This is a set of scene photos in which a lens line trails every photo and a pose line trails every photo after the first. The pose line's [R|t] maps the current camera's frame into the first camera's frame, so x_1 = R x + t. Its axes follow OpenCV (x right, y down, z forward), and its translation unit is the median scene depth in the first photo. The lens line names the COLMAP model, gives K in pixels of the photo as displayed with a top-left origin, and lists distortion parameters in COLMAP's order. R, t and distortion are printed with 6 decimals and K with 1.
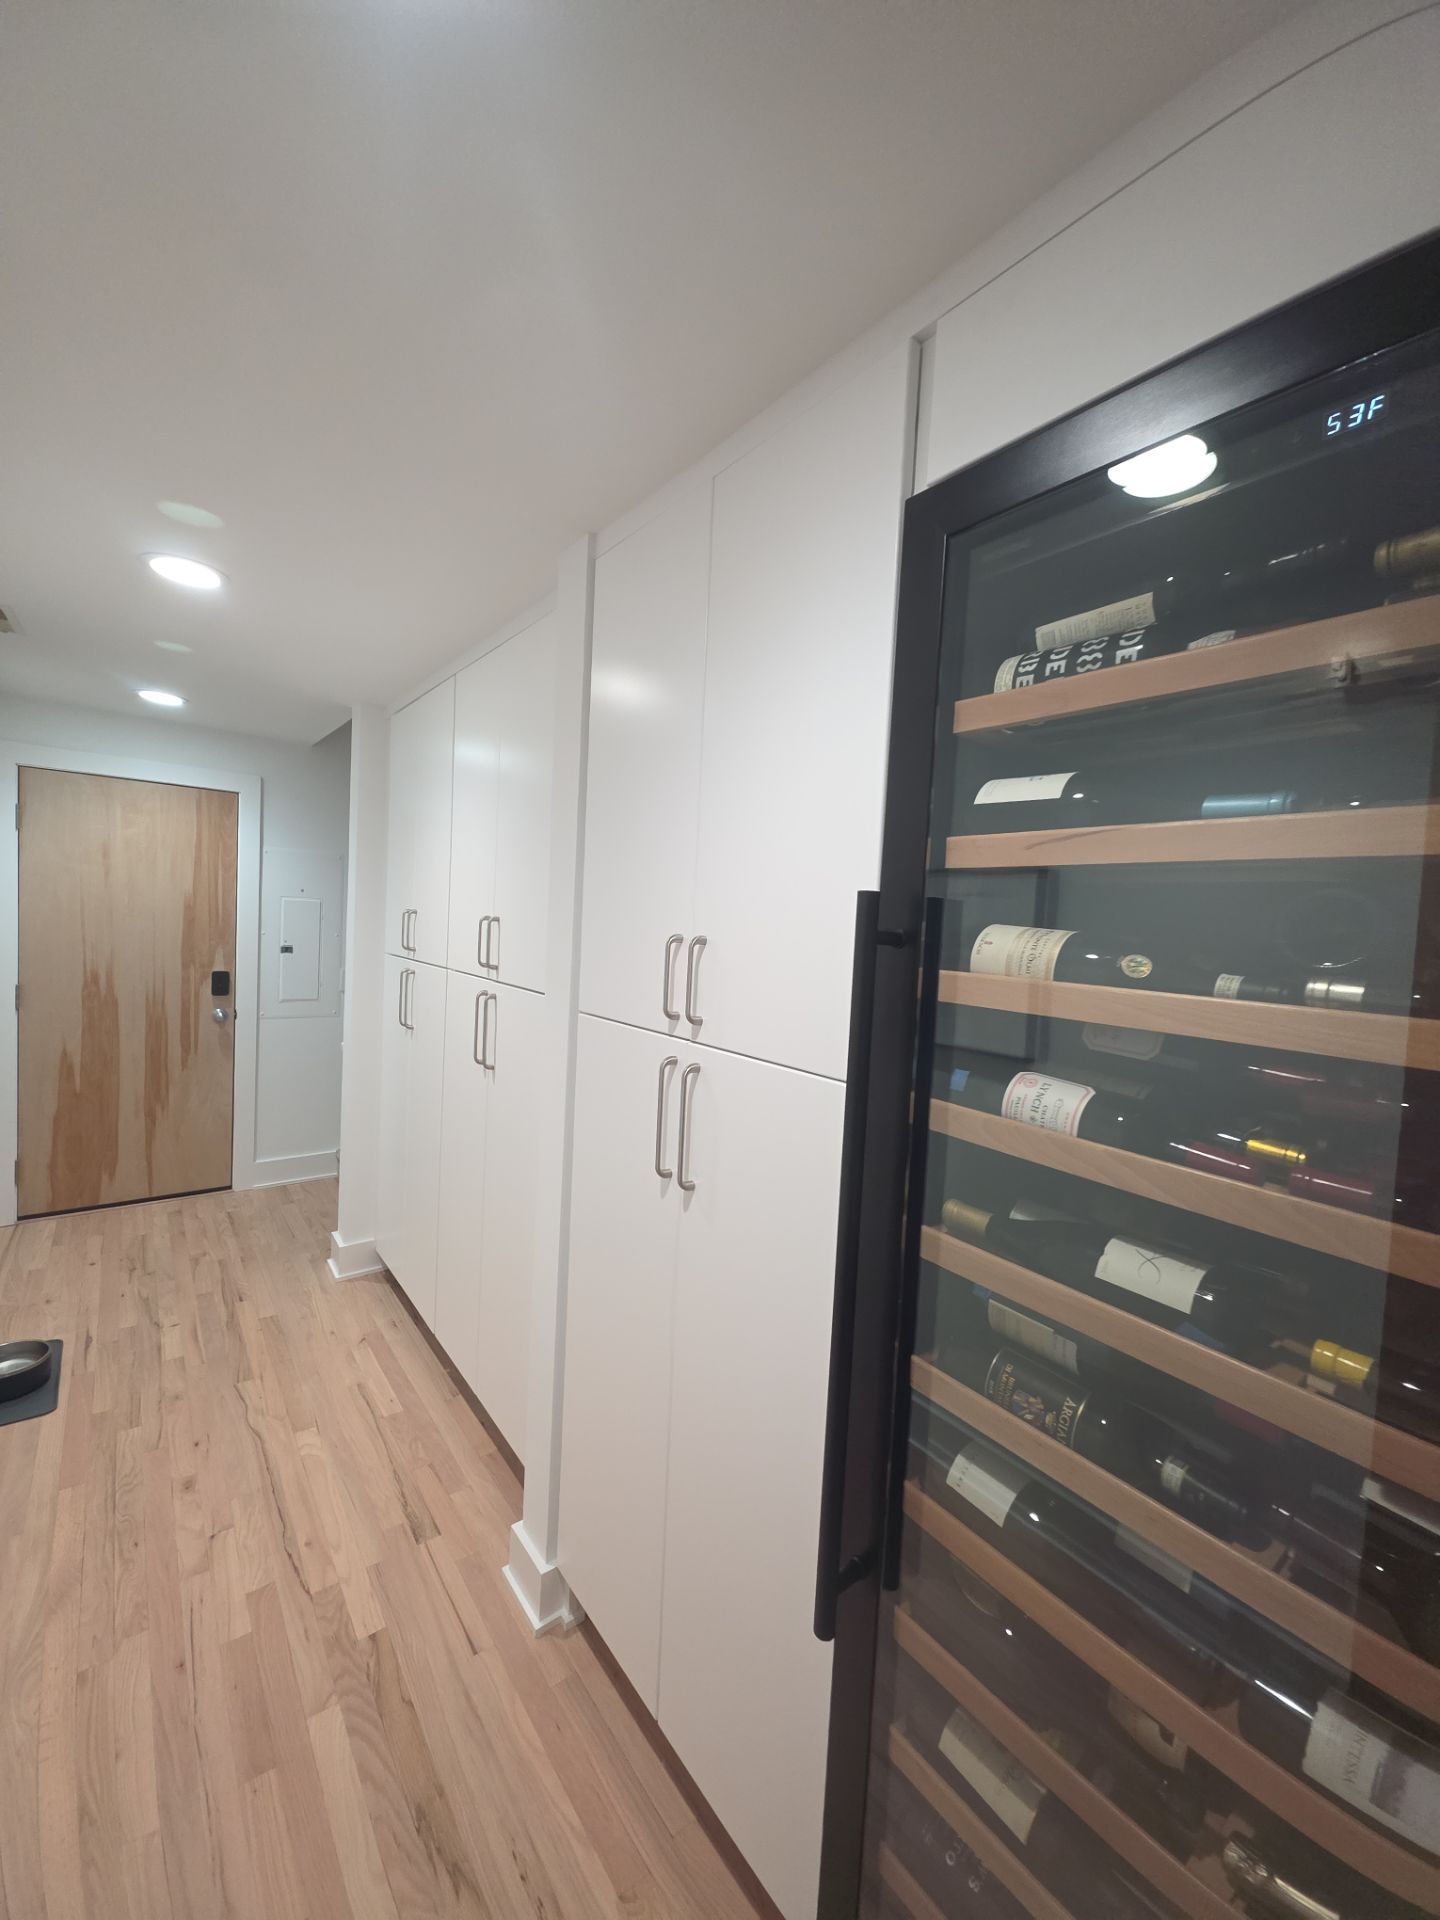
lens RADIAL K [[763.1, 0, 720.0], [0, 763.1, 960.0], [0, 0, 1]] dist [0.024894, -0.013764]
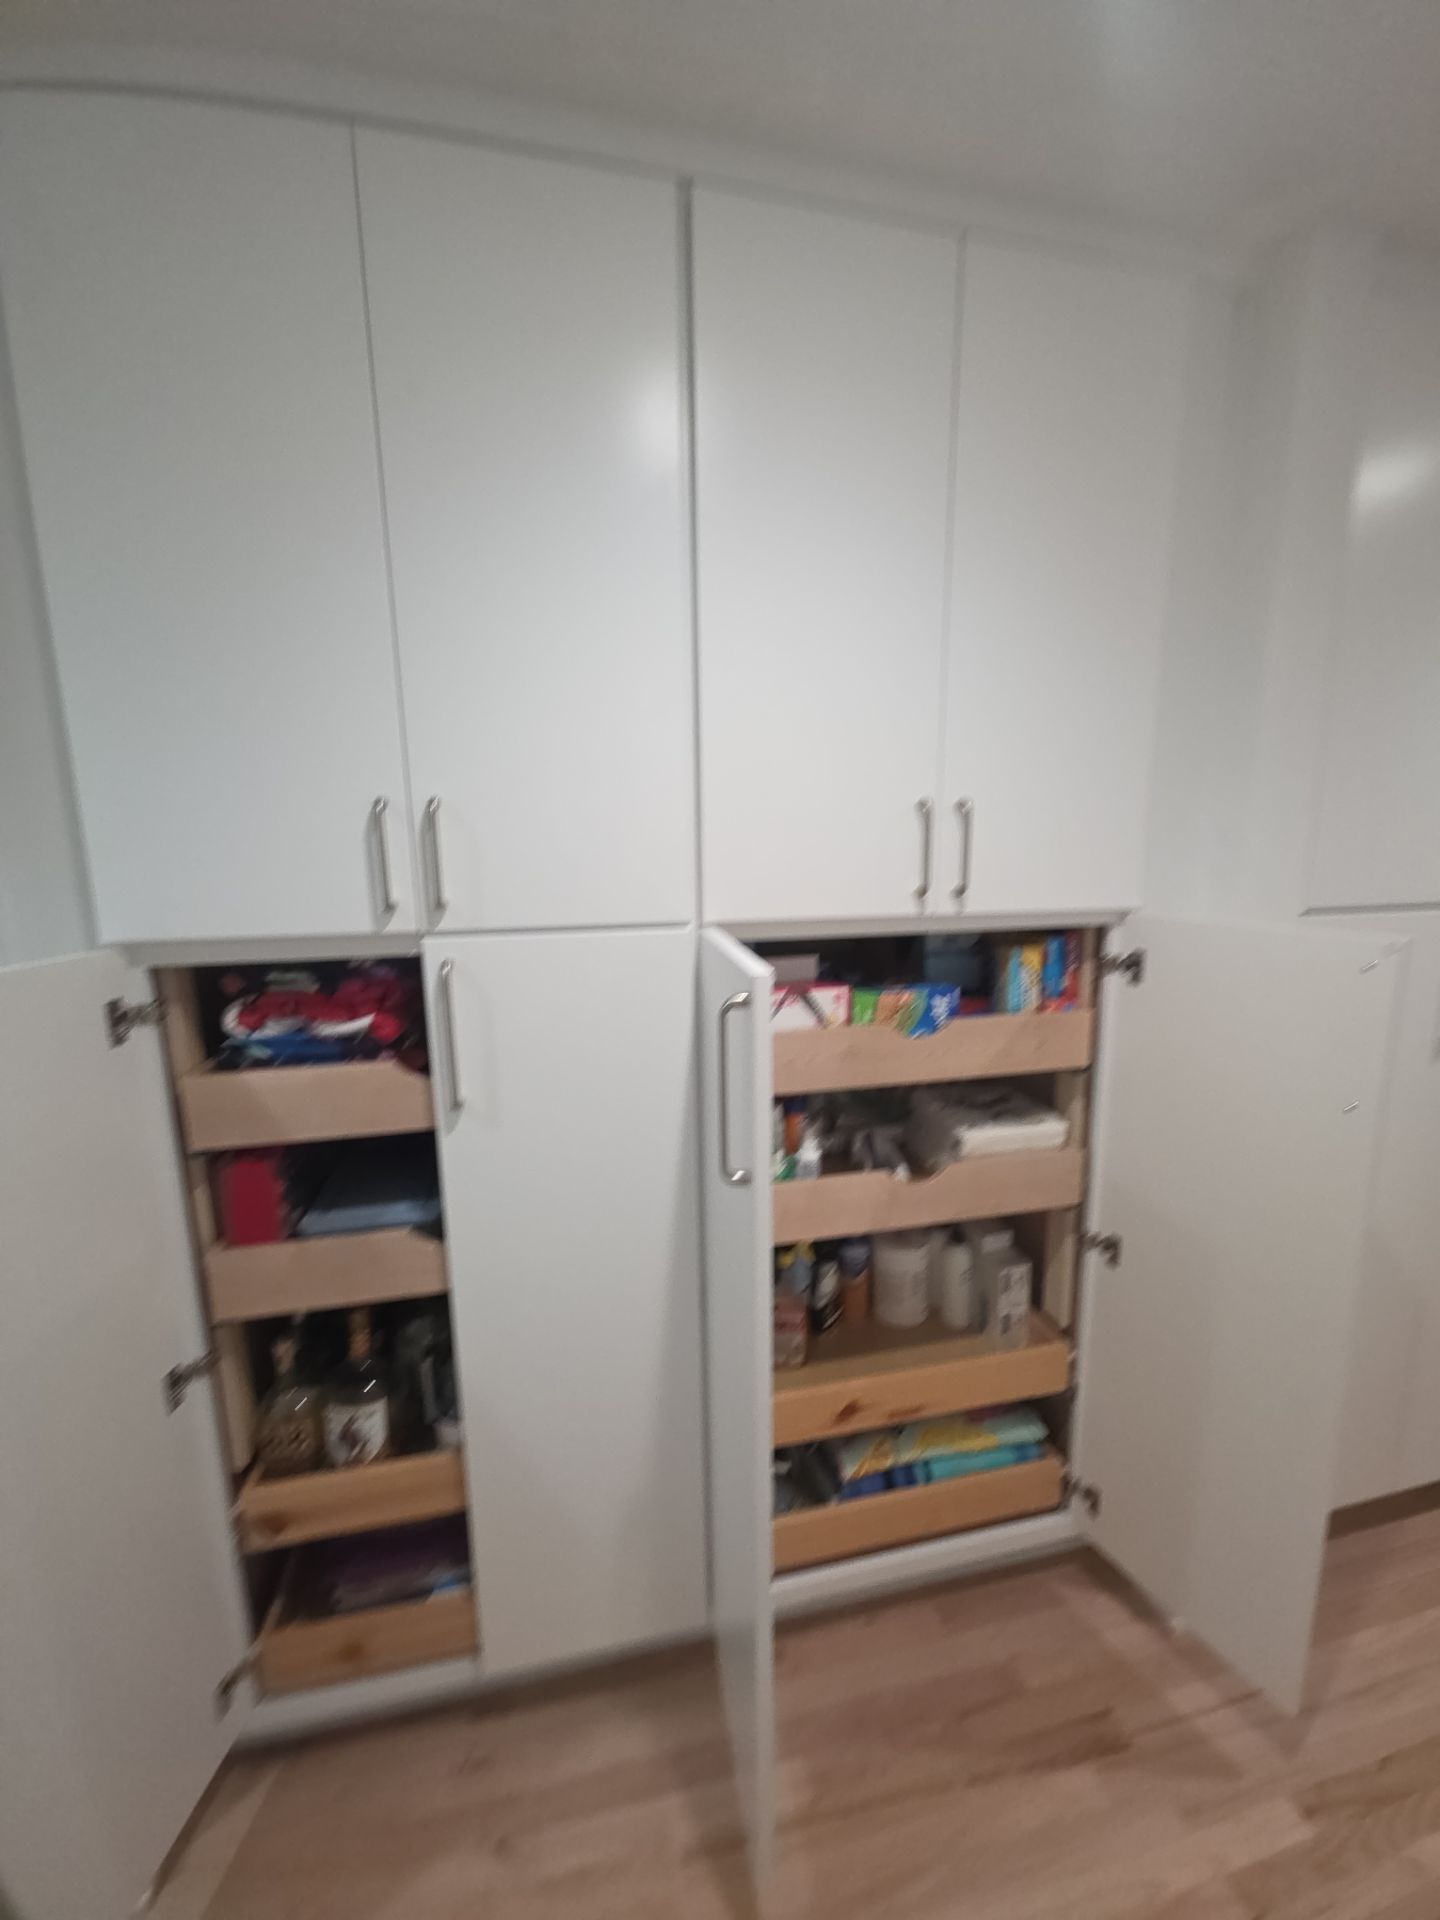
lens RADIAL K [[746.0, 0, 722.7], [0, 746.0, 933.9], [0, 0, 1]] dist [0.046900, -0.022482]
pose [[0.415282, -0.196417, 0.888235, -1.084054], [0.067995, 0.980383, 0.185004, -0.095466], [-0.907148, -0.016433, 0.420490, 1.155433]]
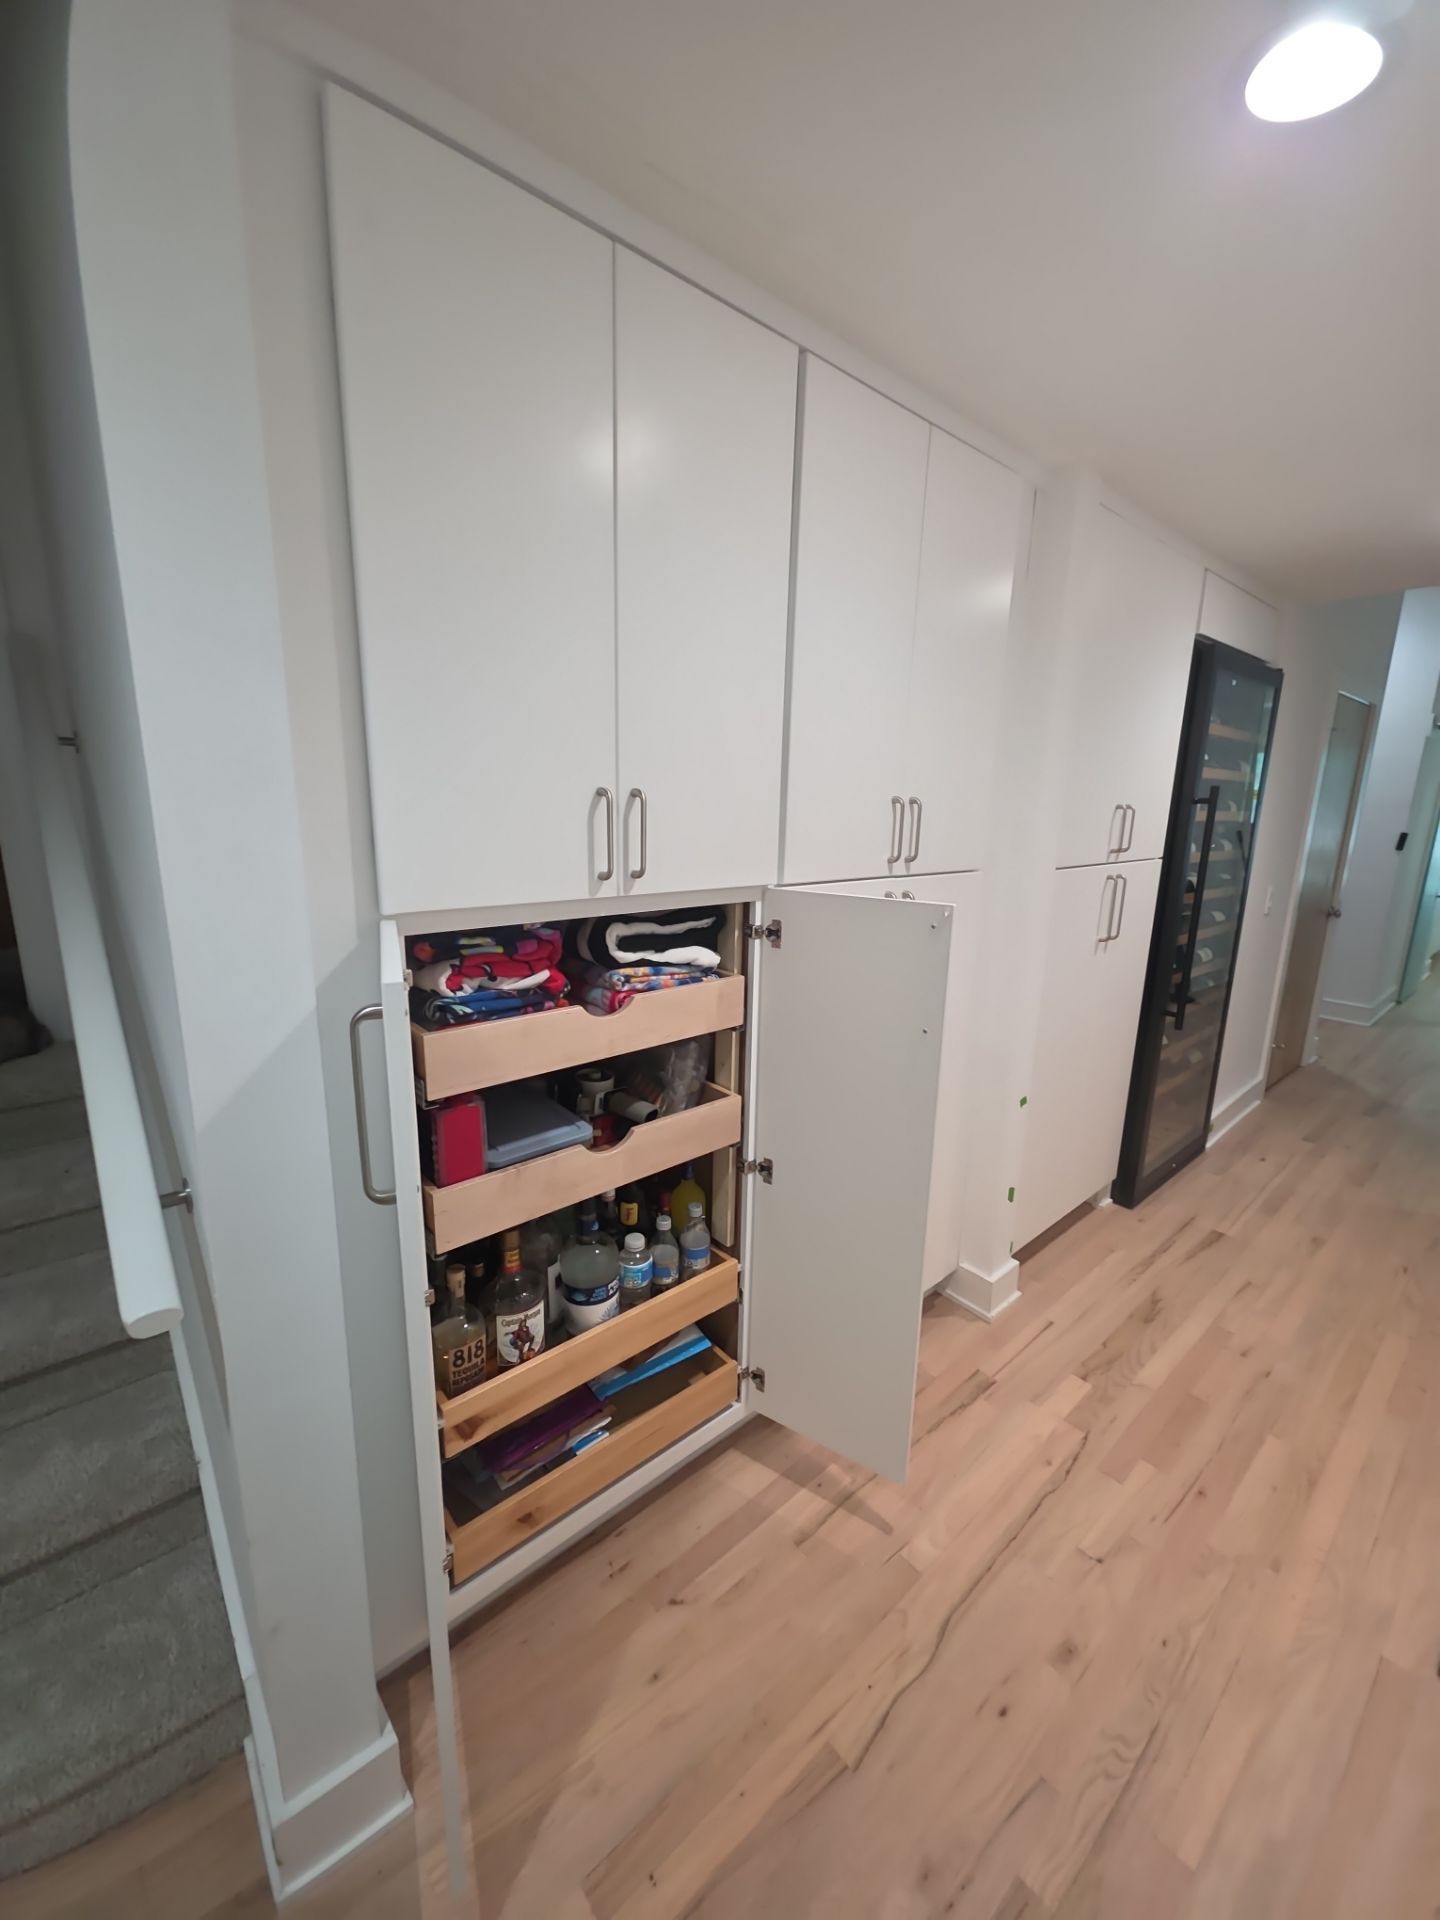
lens RADIAL K [[763.1, 0, 720.0], [0, 763.1, 960.0], [0, 0, 1]] dist [0.024894, -0.013764]
pose [[-0.066512, -0.252762, 0.965240, -1.395844], [0.023669, 0.966710, 0.254778, -0.128915], [-0.997505, 0.039792, -0.058315, 1.567756]]
